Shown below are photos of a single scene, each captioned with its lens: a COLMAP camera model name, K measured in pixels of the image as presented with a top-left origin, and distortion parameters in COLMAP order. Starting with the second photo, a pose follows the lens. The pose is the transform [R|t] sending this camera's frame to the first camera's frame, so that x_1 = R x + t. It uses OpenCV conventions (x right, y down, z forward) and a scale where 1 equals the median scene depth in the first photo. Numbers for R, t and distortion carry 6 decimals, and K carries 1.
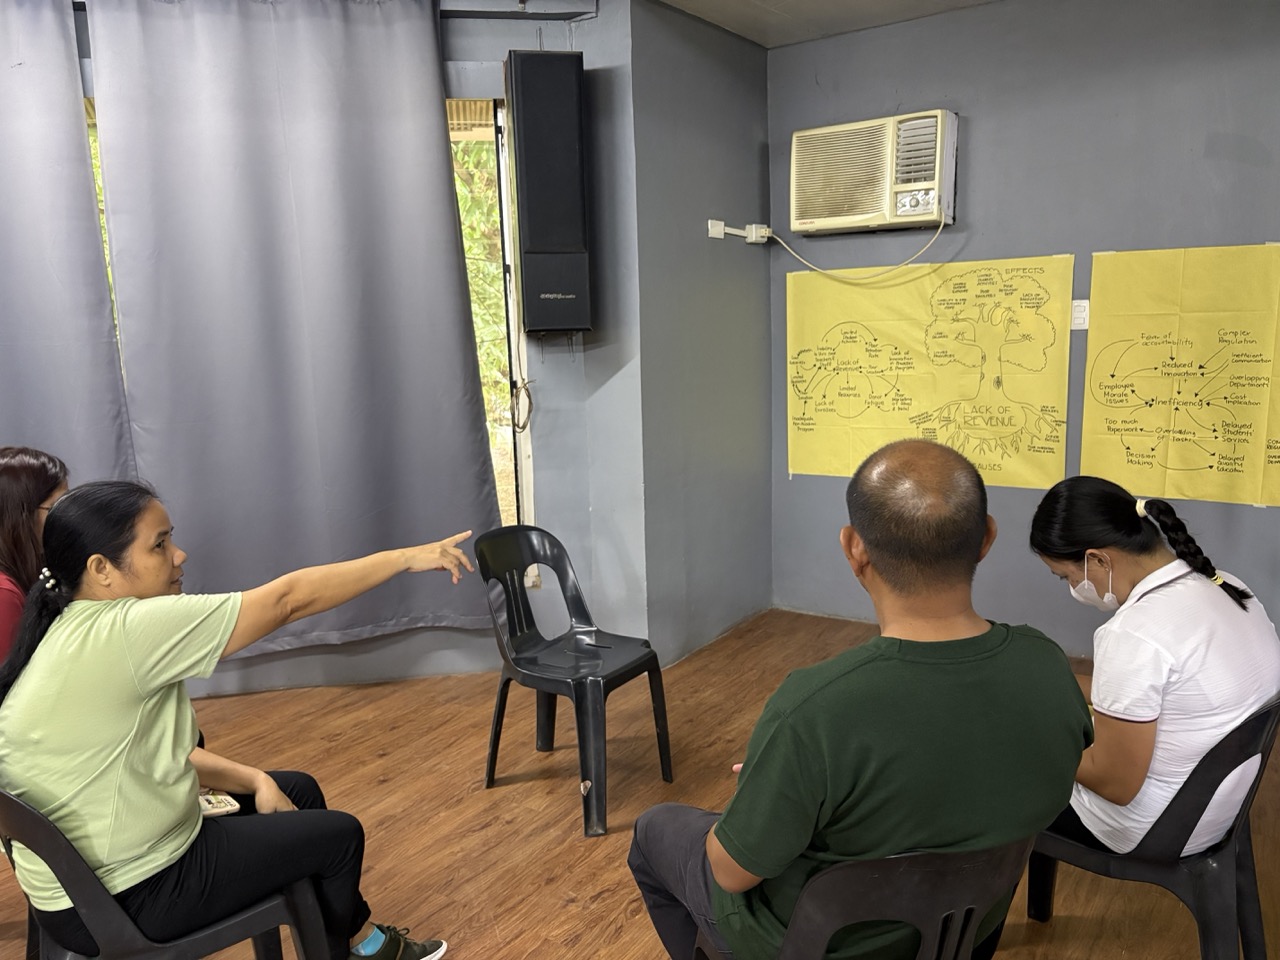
lens RADIAL K [[989.4, 0, 640.0], [0, 989.4, 480.0], [0, 0, 1]] dist [0.025141, -0.003880]
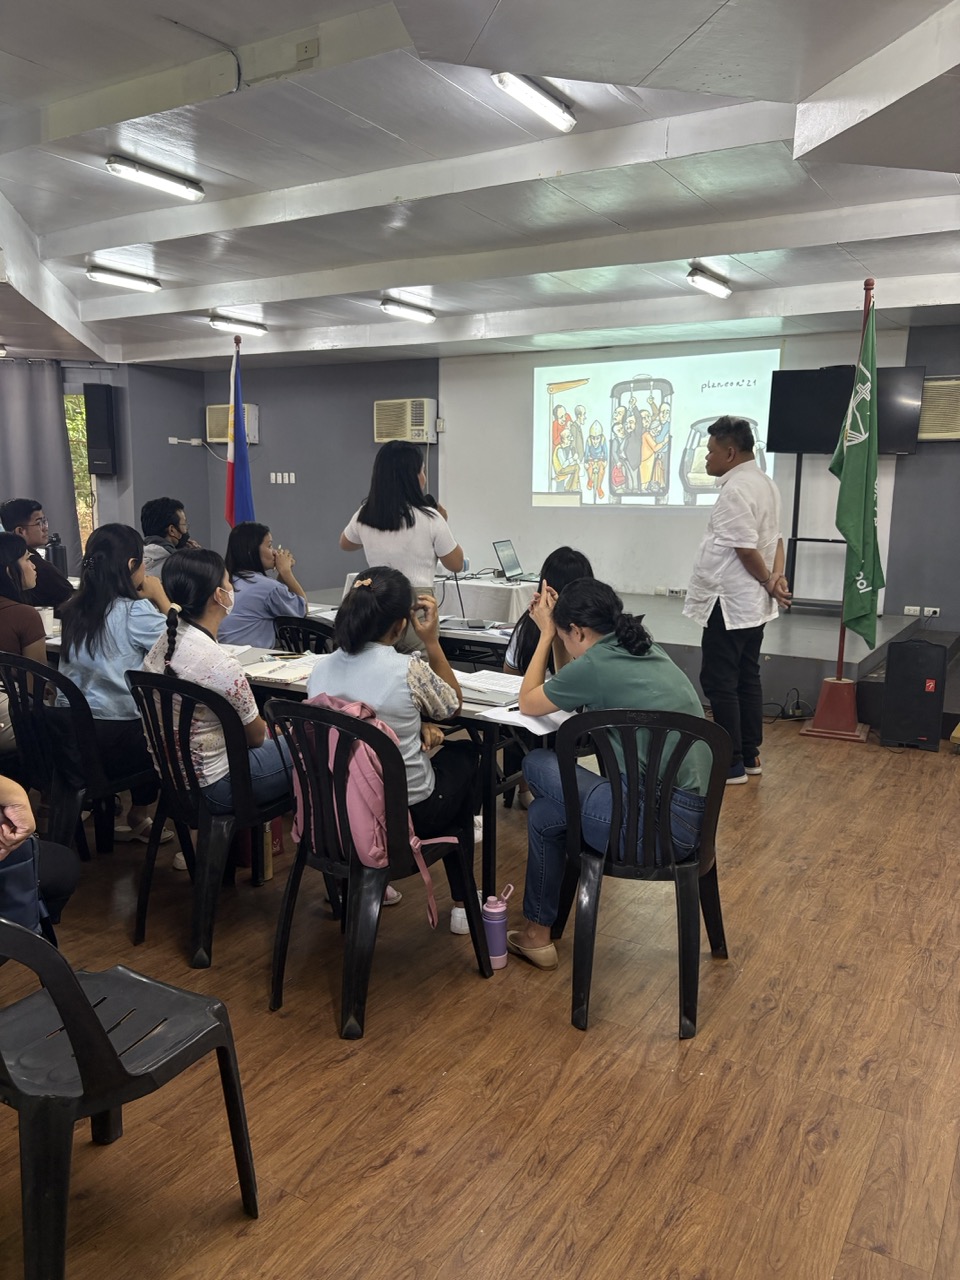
lens RADIAL K [[989.4, 0, 480.0], [0, 989.4, 640.0], [0, 0, 1]] dist [0.025141, -0.003880]
pose [[0.998010, 0.041454, 0.047505, 0.863321], [-0.040956, 0.999096, -0.011421, 0.307037], [-0.047935, 0.009453, 0.998806, -1.861780]]
